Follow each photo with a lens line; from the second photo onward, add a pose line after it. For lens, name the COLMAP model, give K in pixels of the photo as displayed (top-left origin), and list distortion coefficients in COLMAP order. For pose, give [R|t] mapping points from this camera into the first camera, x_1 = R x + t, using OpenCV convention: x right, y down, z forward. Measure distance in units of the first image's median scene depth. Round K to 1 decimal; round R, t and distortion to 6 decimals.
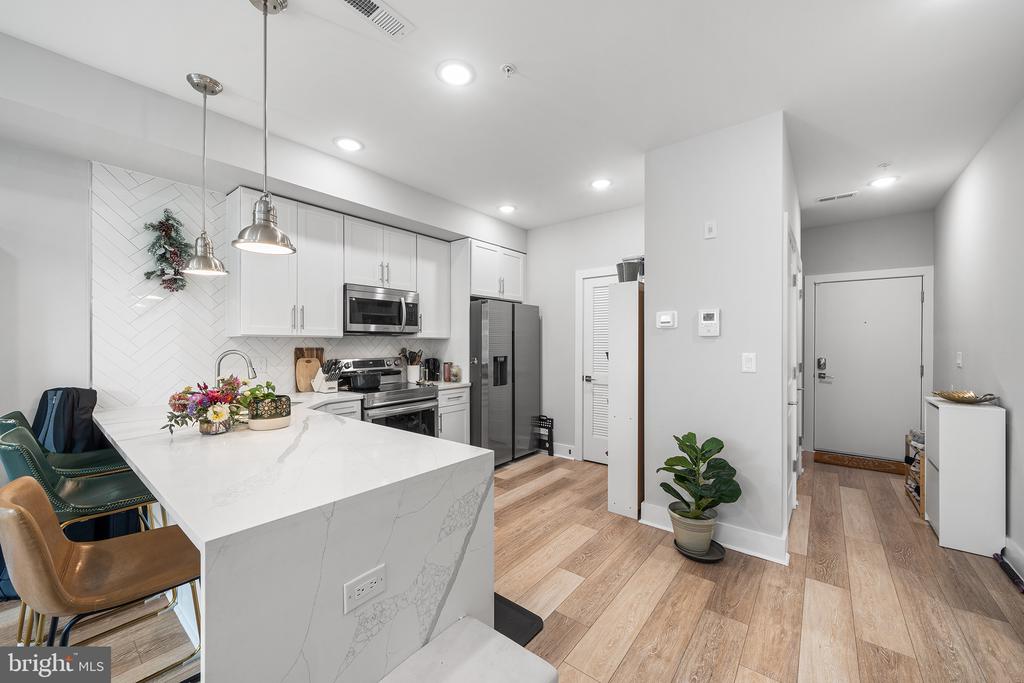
lens RADIAL K [[402.2, 0, 506.3], [0, 402.2, 342.0], [0, 0, 1]] dist [-0.000780, -0.000320]
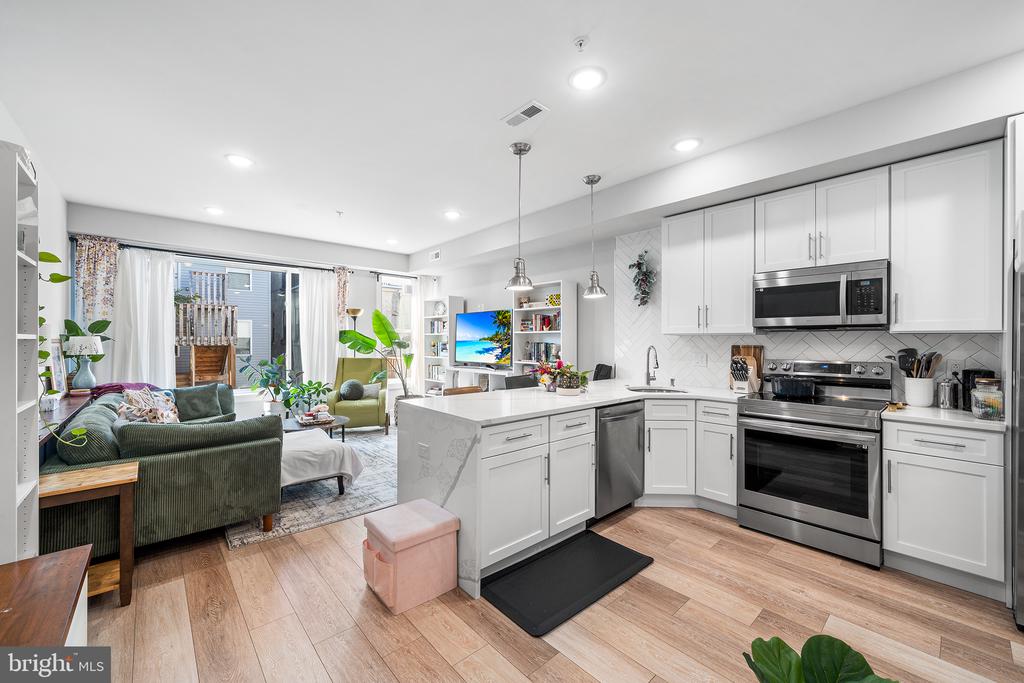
lens RADIAL K [[402.2, 0, 511.8], [0, 402.2, 340.8], [0, 0, 1]] dist [-0.000780, -0.000320]
pose [[-0.167625, 0.001925, -0.985849, 0.526435], [-0.002215, 0.999995, 0.002329, 0.002571], [0.985848, 0.002574, -0.167620, 0.561794]]
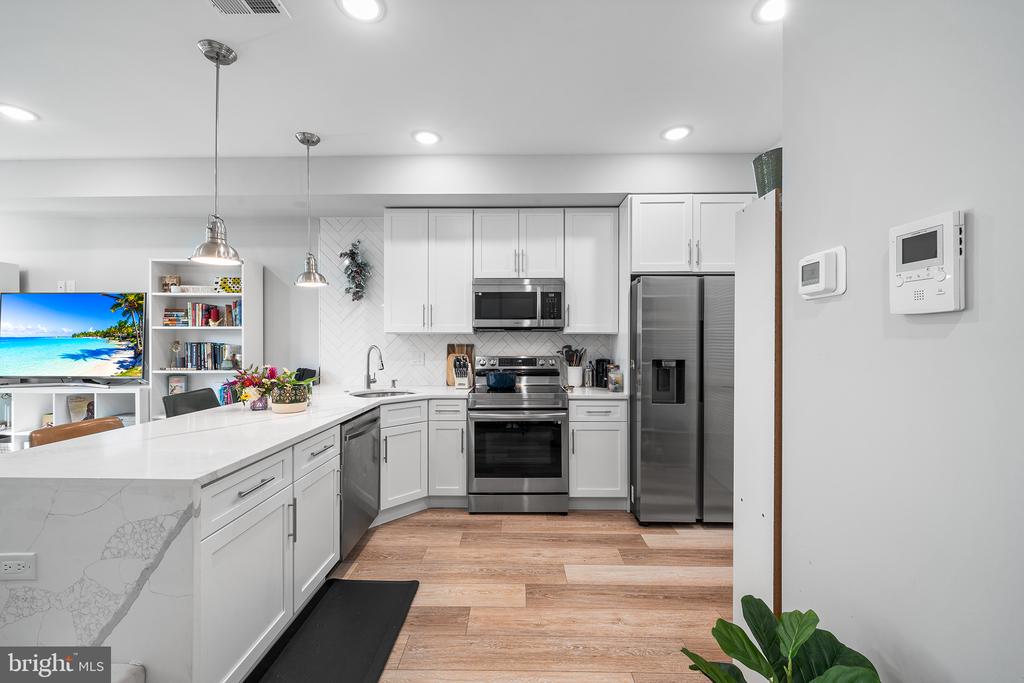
lens RADIAL K [[402.2, 0, 508.8], [0, 402.2, 340.1], [0, 0, 1]] dist [-0.000780, -0.000320]
pose [[0.608209, 0.002603, -0.793773, 0.395885], [-0.002643, 0.999996, 0.001254, 0.002651], [0.793773, 0.001336, 0.608213, 0.428614]]
